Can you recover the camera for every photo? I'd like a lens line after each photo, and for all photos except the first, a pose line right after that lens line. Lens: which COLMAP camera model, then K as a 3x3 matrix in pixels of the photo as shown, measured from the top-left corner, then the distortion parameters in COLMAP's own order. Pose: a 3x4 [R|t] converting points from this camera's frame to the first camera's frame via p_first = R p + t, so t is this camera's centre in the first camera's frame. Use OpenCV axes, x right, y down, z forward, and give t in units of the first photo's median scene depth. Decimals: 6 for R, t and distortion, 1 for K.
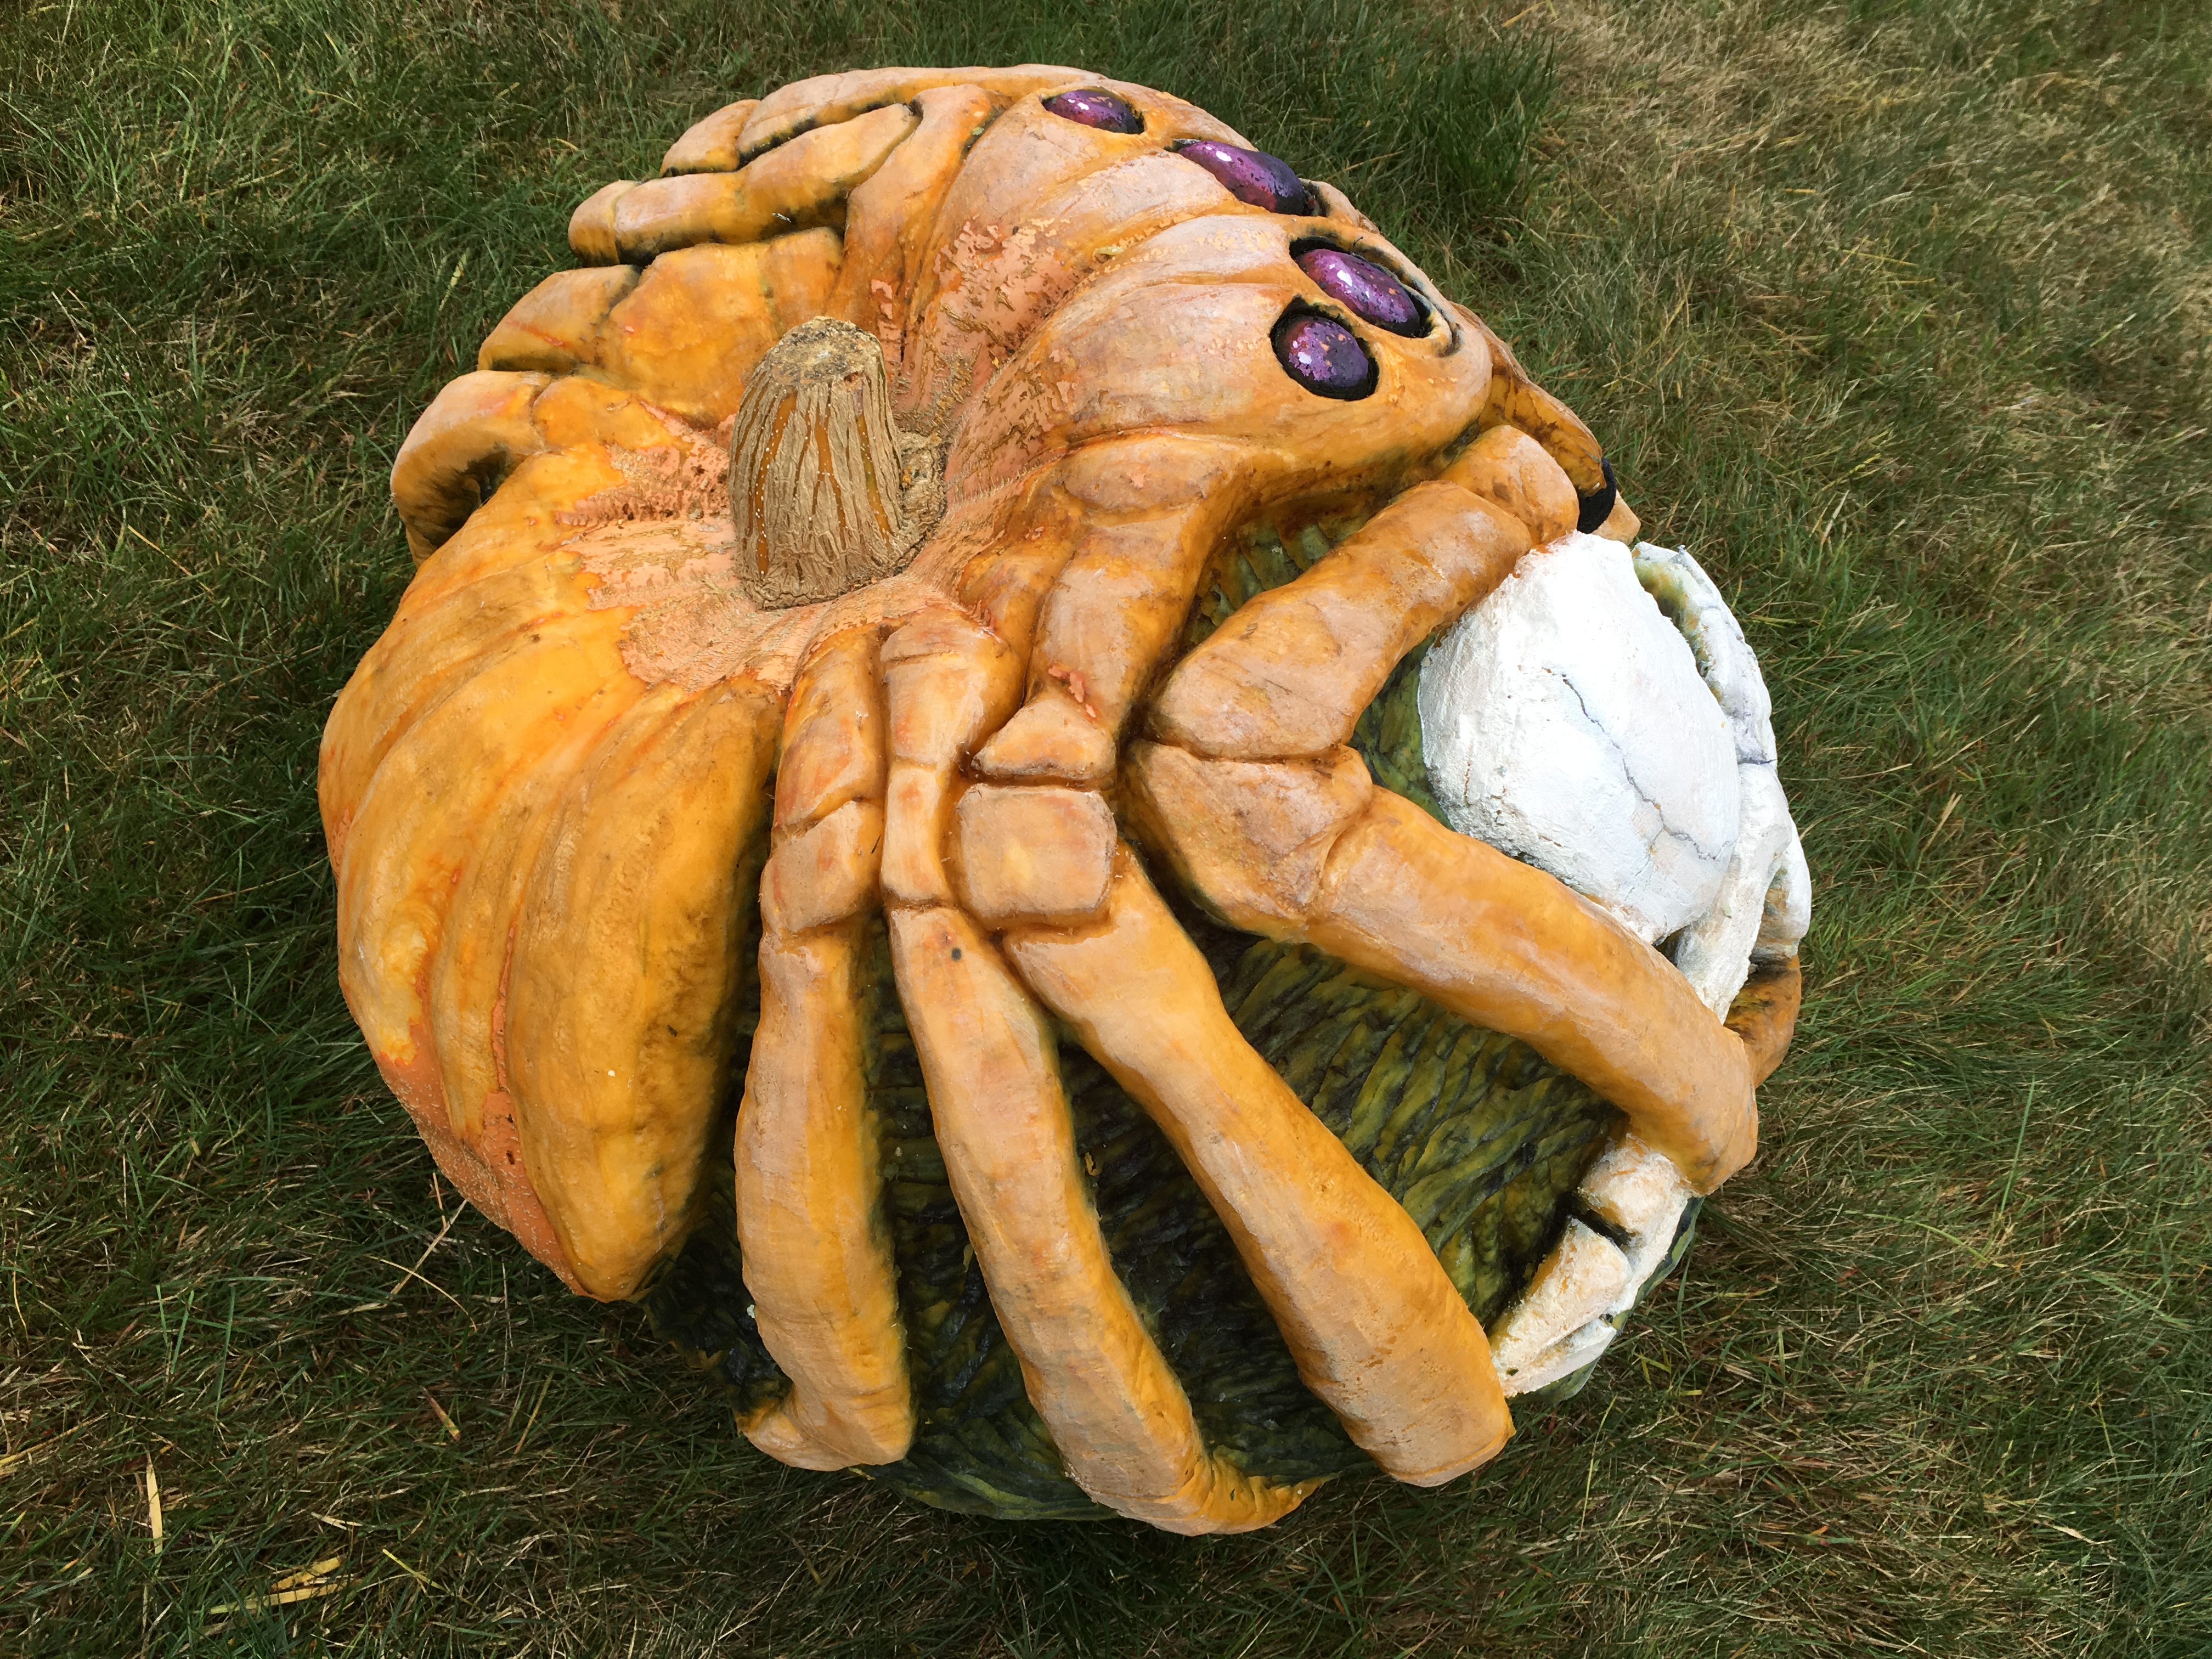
lens RADIAL K [[1854.7, 0, 1088.8], [0, 1854.7, 827.6], [0, 0, 1]] dist [0.037930, -0.000585]
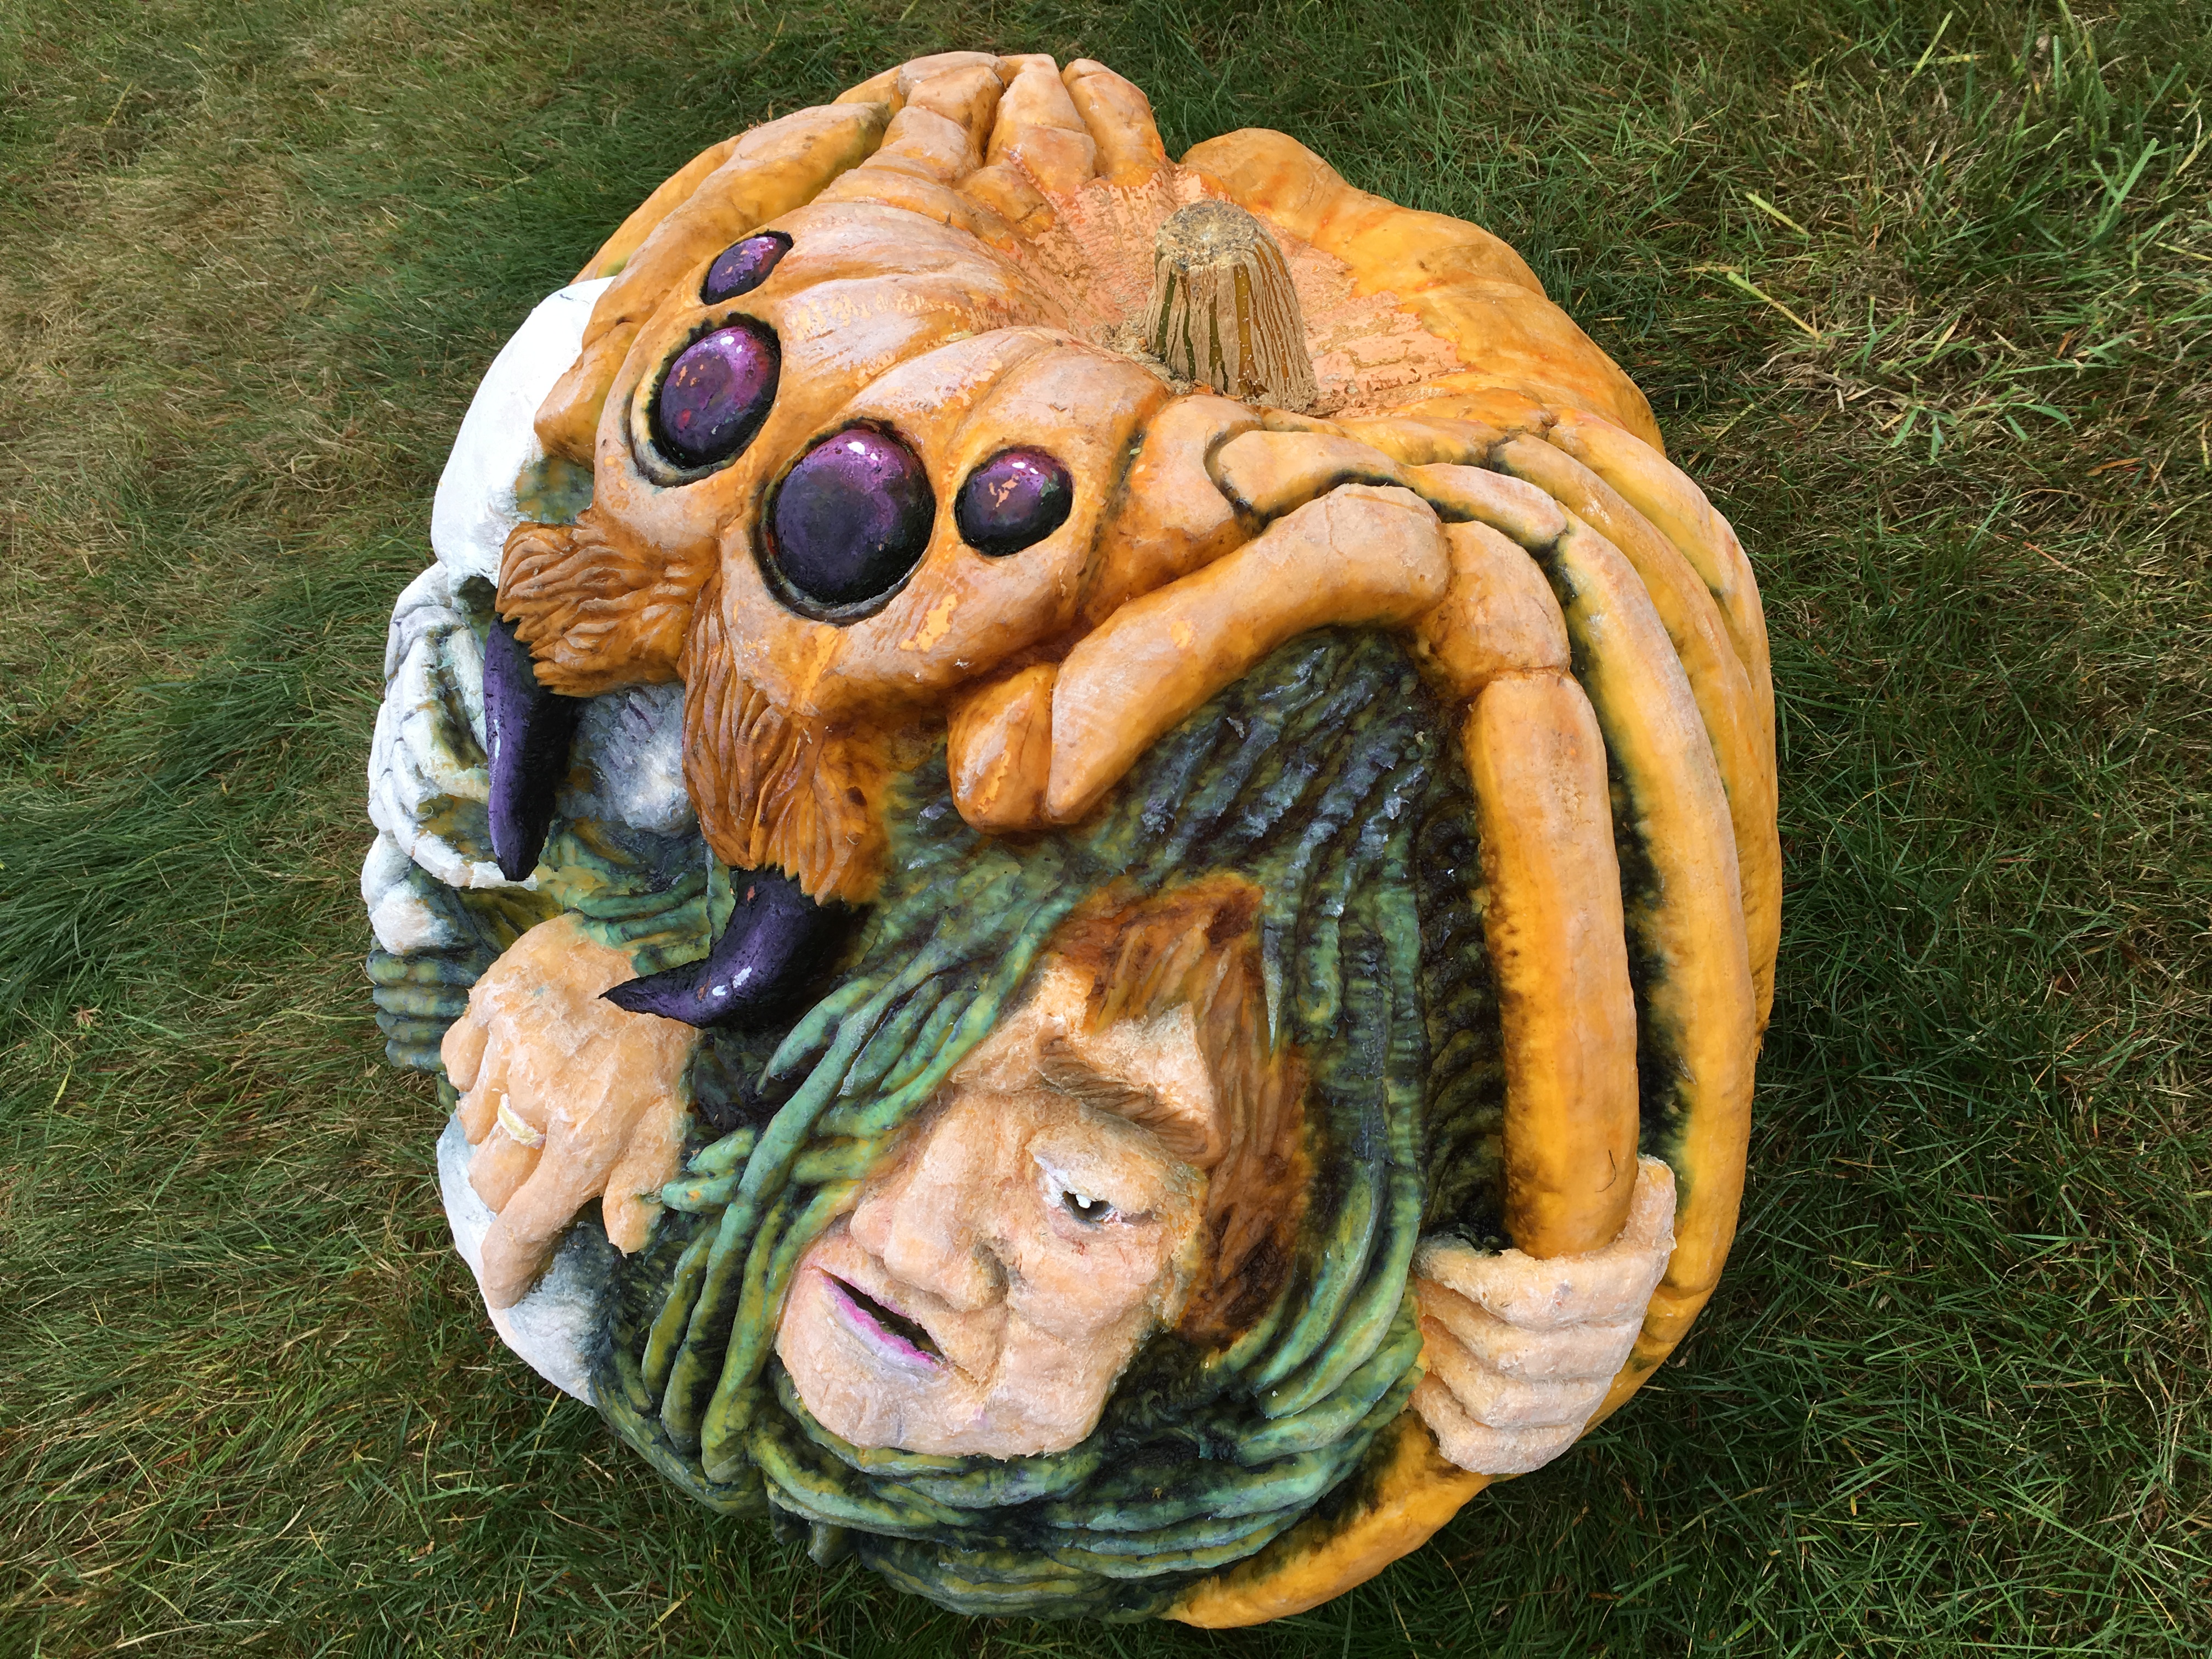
lens RADIAL K [[1854.7, 0, 1088.8], [0, 1854.7, 827.6], [0, 0, 1]] dist [0.037930, -0.000585]
pose [[-0.981713, 0.181080, -0.058729, 0.055288], [-0.111490, -0.296847, 0.948394, -1.454068], [0.154302, 0.937599, 0.311607, 1.029227]]
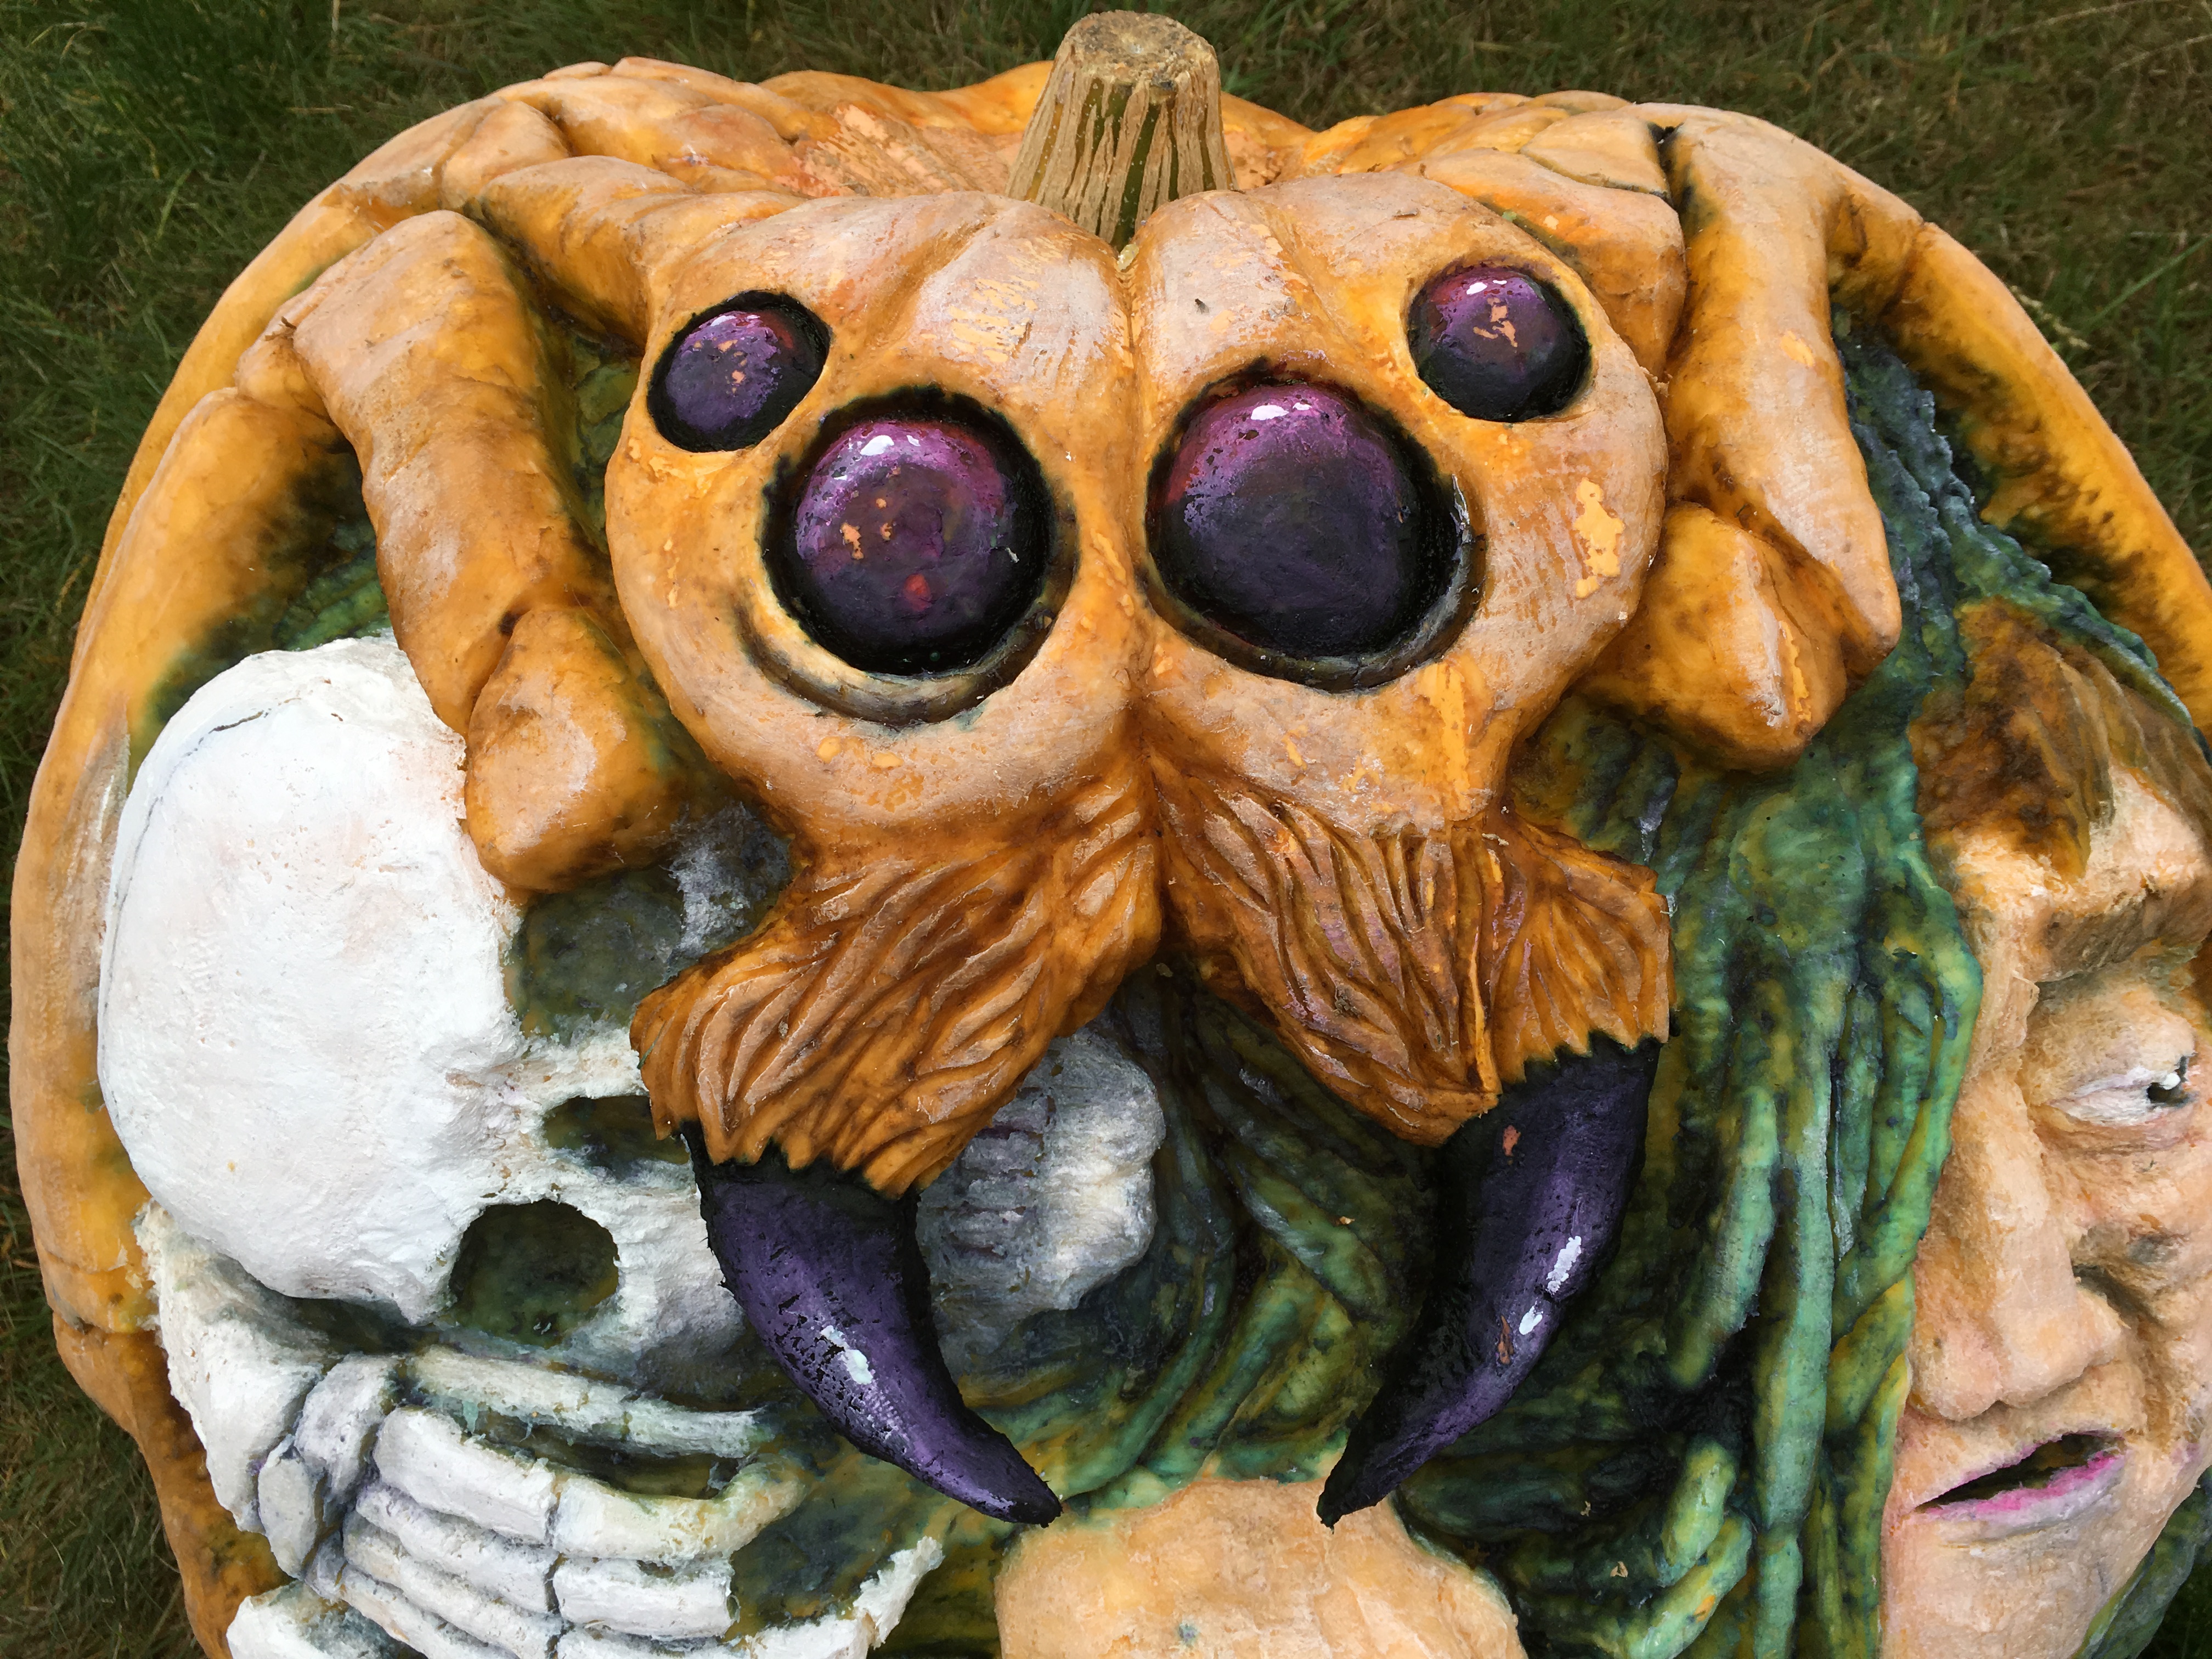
lens RADIAL K [[1894.4, 0, 1083.3], [0, 1894.4, 834.9], [0, 0, 1]] dist [0.070935, -0.098134]
pose [[-0.439905, 0.695605, -0.567994, 0.562827], [-0.710261, 0.117554, 0.694054, -0.783869], [0.549557, 0.708742, 0.442348, 0.919840]]
